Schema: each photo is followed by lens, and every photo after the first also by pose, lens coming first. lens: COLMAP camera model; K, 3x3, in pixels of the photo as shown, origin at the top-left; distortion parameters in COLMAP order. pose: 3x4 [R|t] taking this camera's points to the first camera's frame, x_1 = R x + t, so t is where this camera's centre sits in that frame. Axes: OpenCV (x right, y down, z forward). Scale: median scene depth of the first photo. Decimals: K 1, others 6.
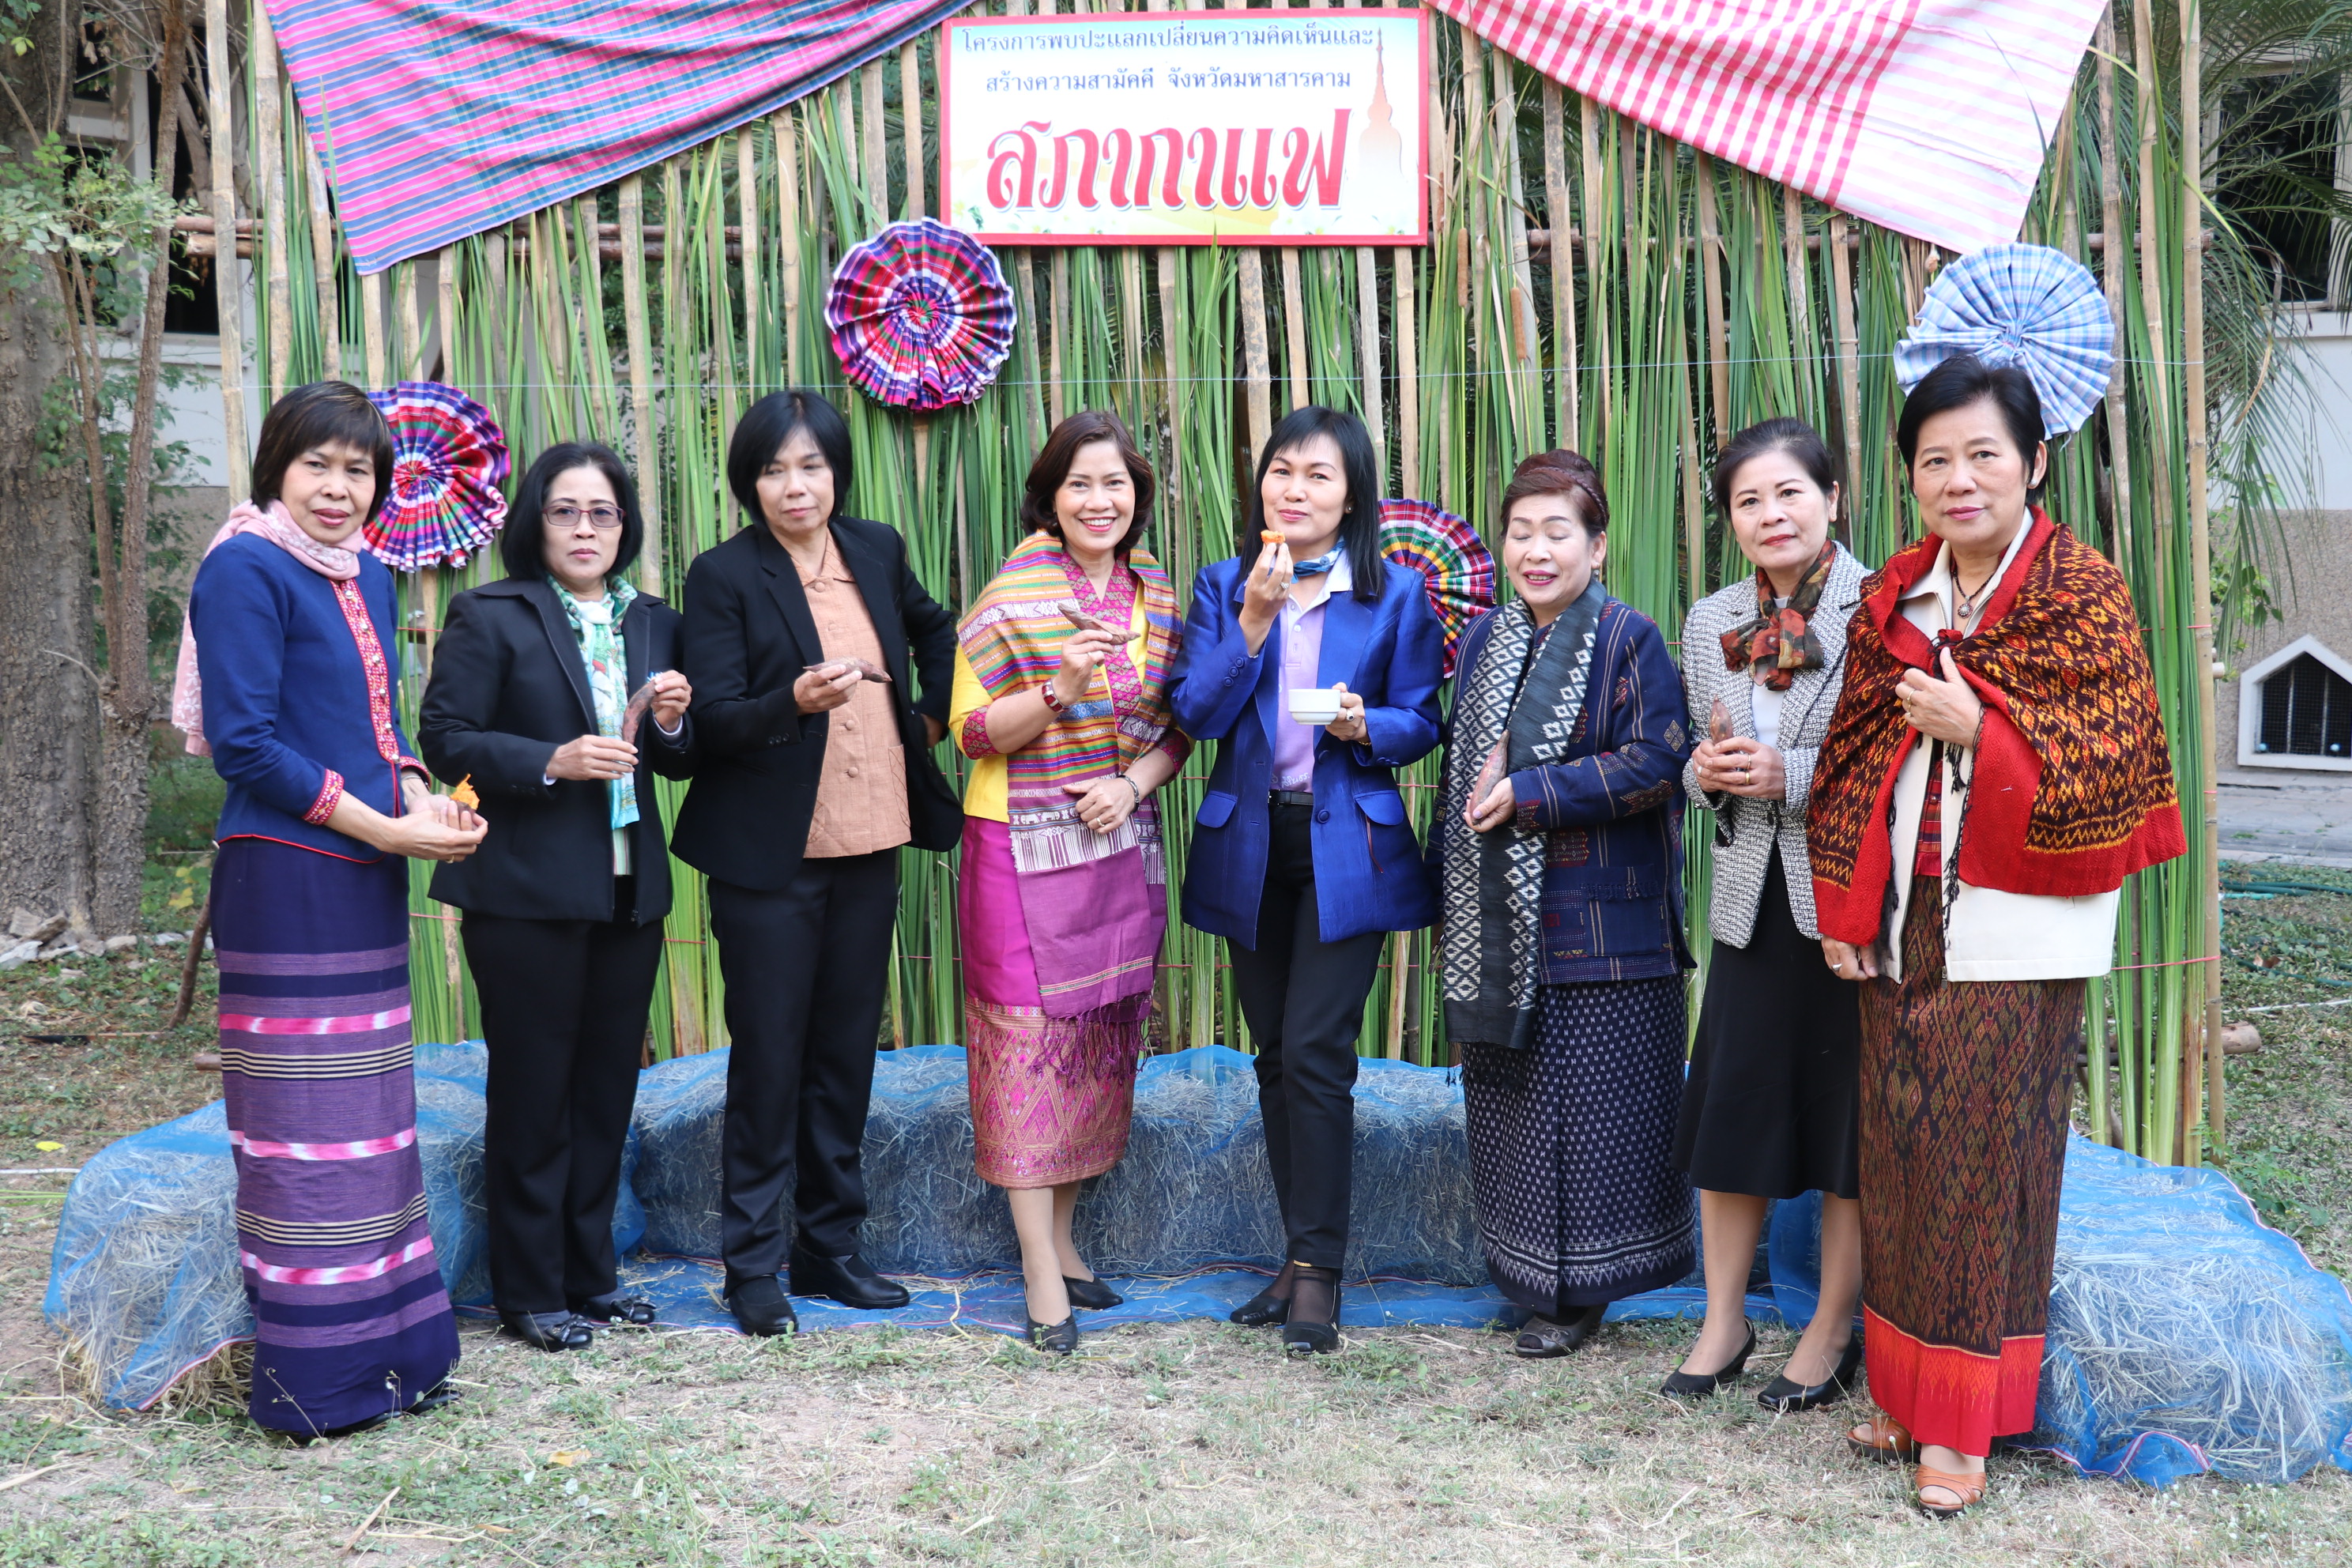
lens RADIAL K [[3133.7, 0, 1176.0], [0, 3133.7, 784.0], [0, 0, 1]] dist [-0.010882, 0.627460]
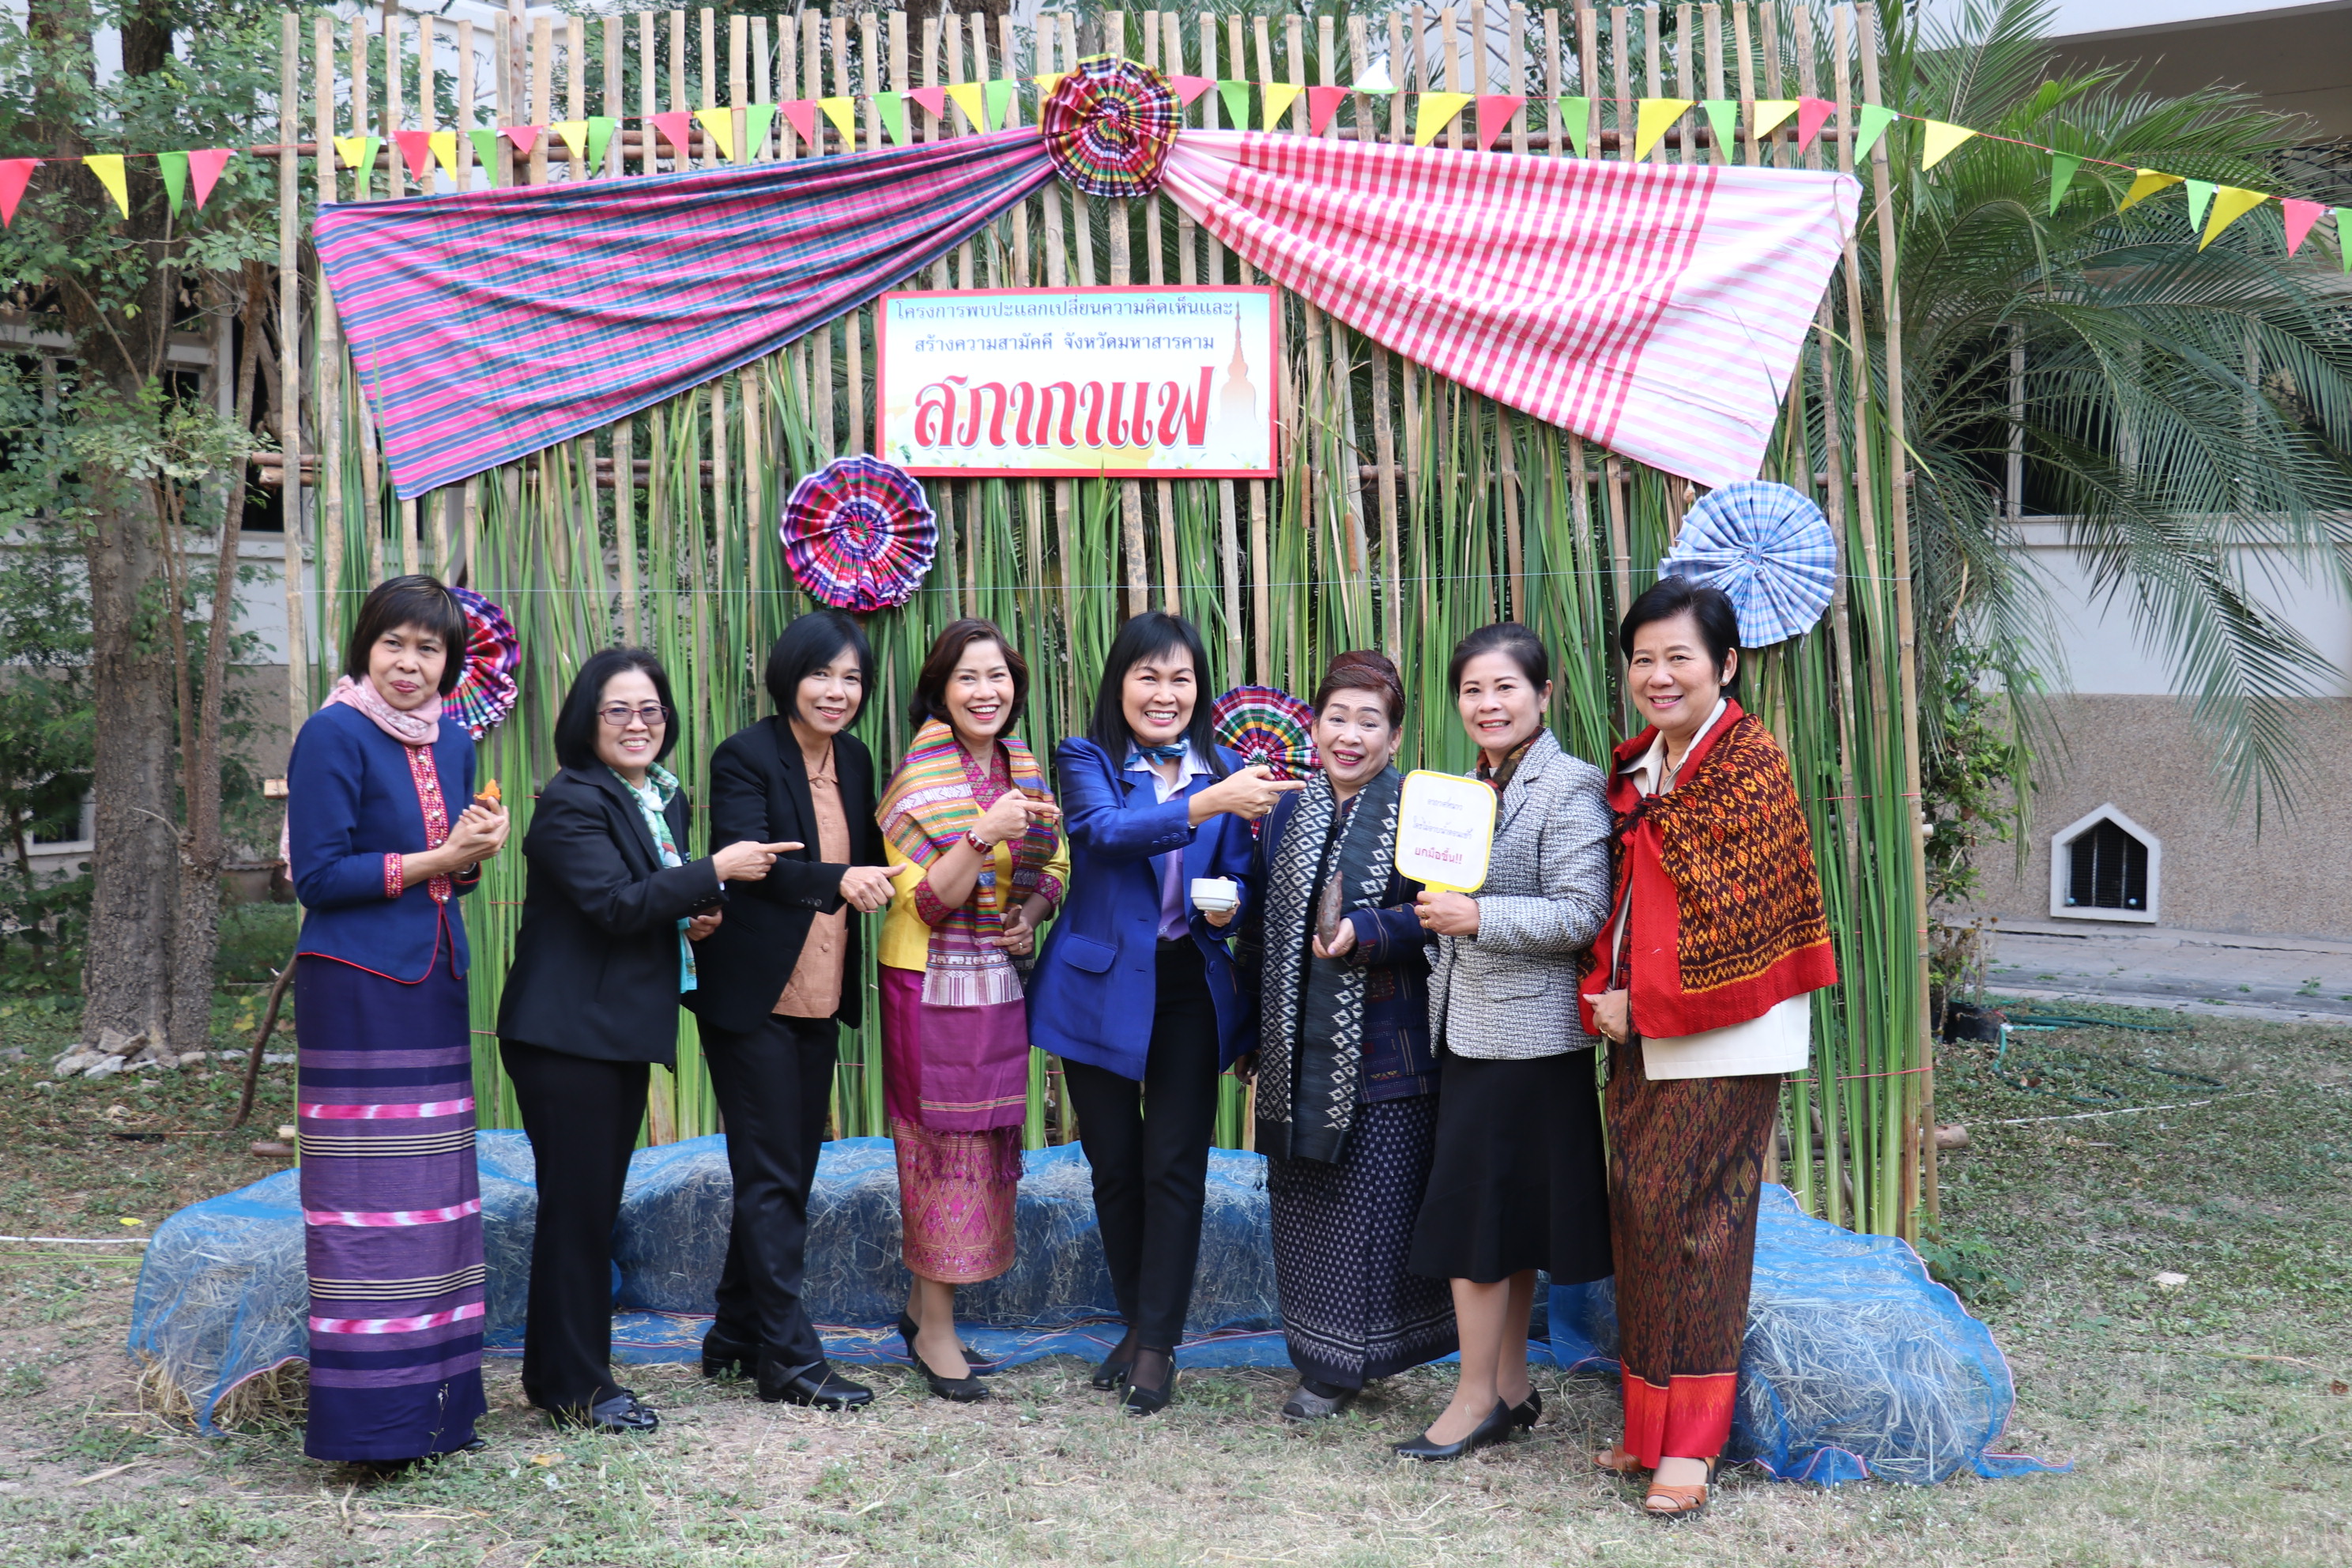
lens RADIAL K [[2988.3, 0, 1174.4], [0, 2988.3, 812.3], [0, 0, 1]] dist [-0.009285, 0.497164]
pose [[0.999969, 0.003934, -0.006814, 0.048977], [-0.004223, 0.999072, -0.042872, 0.007395], [0.006639, 0.042899, 0.999057, -0.151430]]
